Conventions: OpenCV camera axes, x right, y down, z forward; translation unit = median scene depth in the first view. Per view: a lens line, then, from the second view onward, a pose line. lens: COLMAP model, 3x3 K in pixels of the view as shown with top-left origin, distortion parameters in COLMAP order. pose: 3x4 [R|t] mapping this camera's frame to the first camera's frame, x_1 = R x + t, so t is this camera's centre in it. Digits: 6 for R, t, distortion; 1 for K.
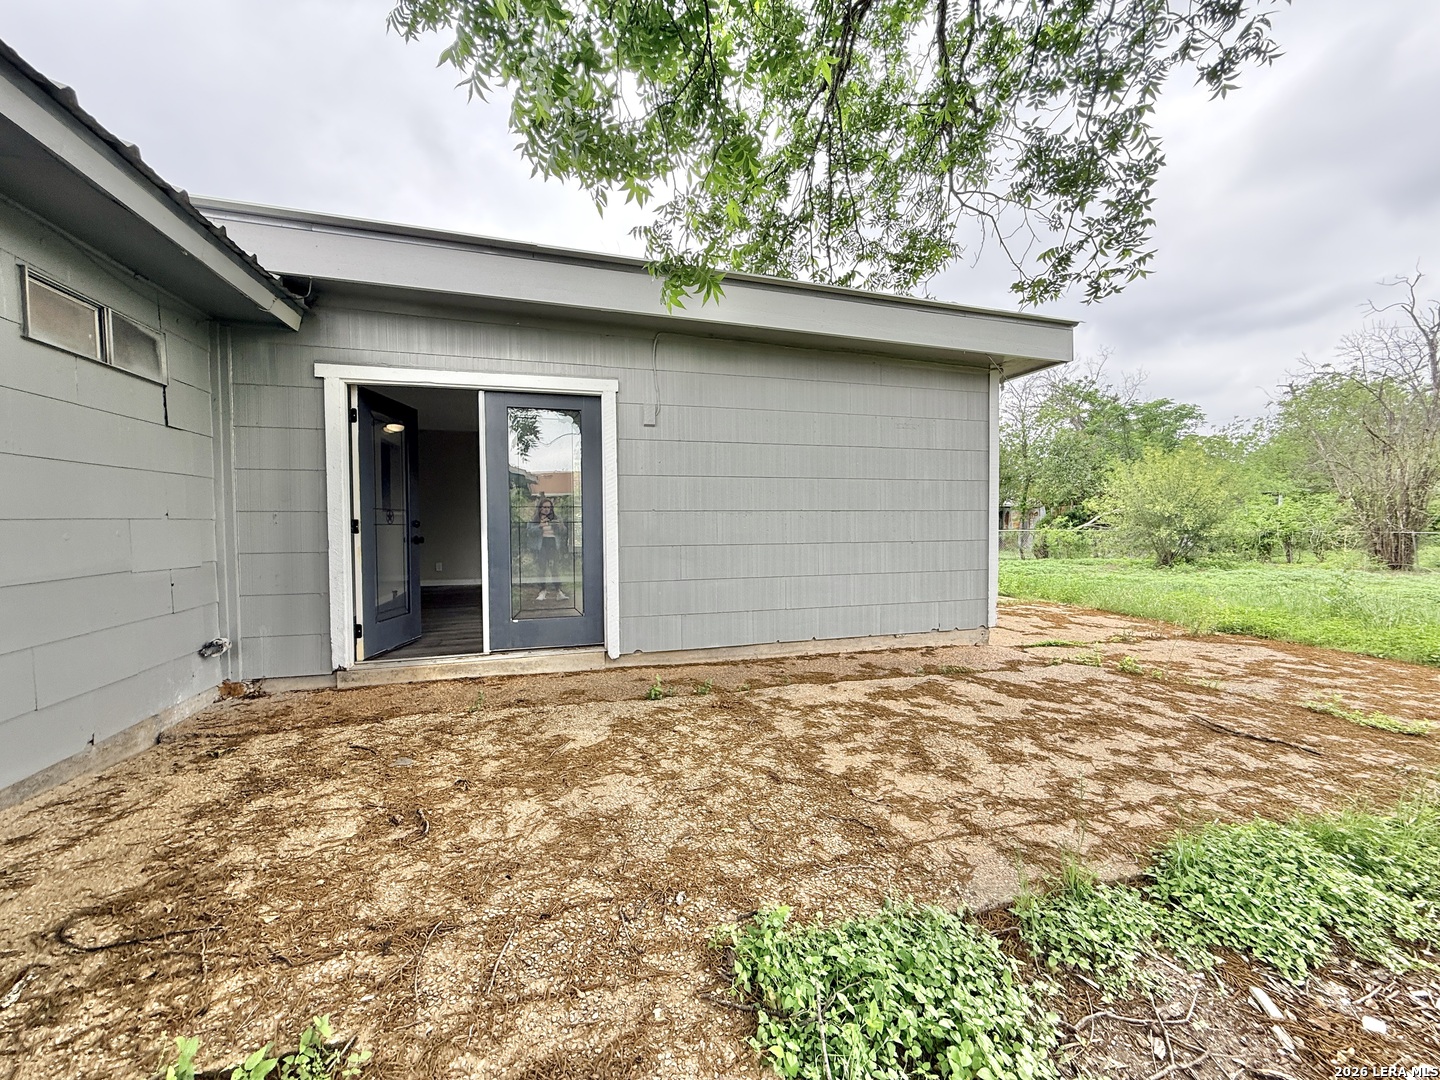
lens RADIAL K [[570.9, 0, 721.2], [0, 570.9, 537.7], [0, 0, 1]] dist [-0.000776, 0.000594]
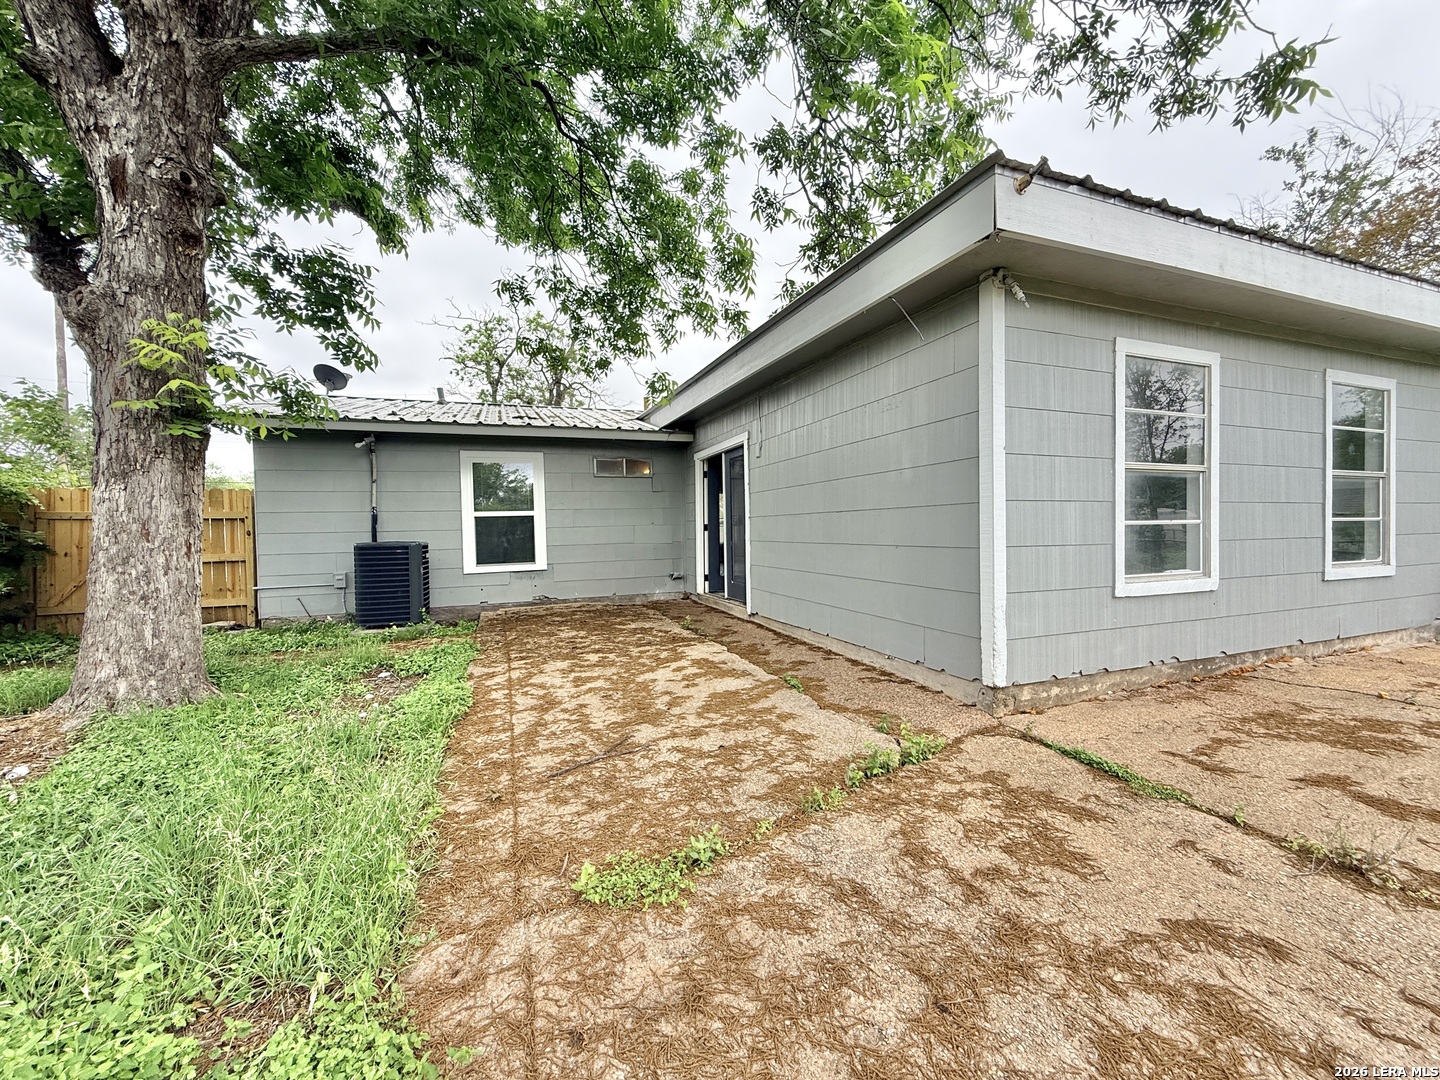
lens RADIAL K [[570.9, 0, 716.2], [0, 570.9, 539.8], [0, 0, 1]] dist [-0.000776, 0.000594]
pose [[0.081589, 0.024907, -0.996355, 1.840530], [-0.009781, 0.999660, 0.024189, -0.031414], [0.996618, 0.007772, 0.081805, 1.100684]]
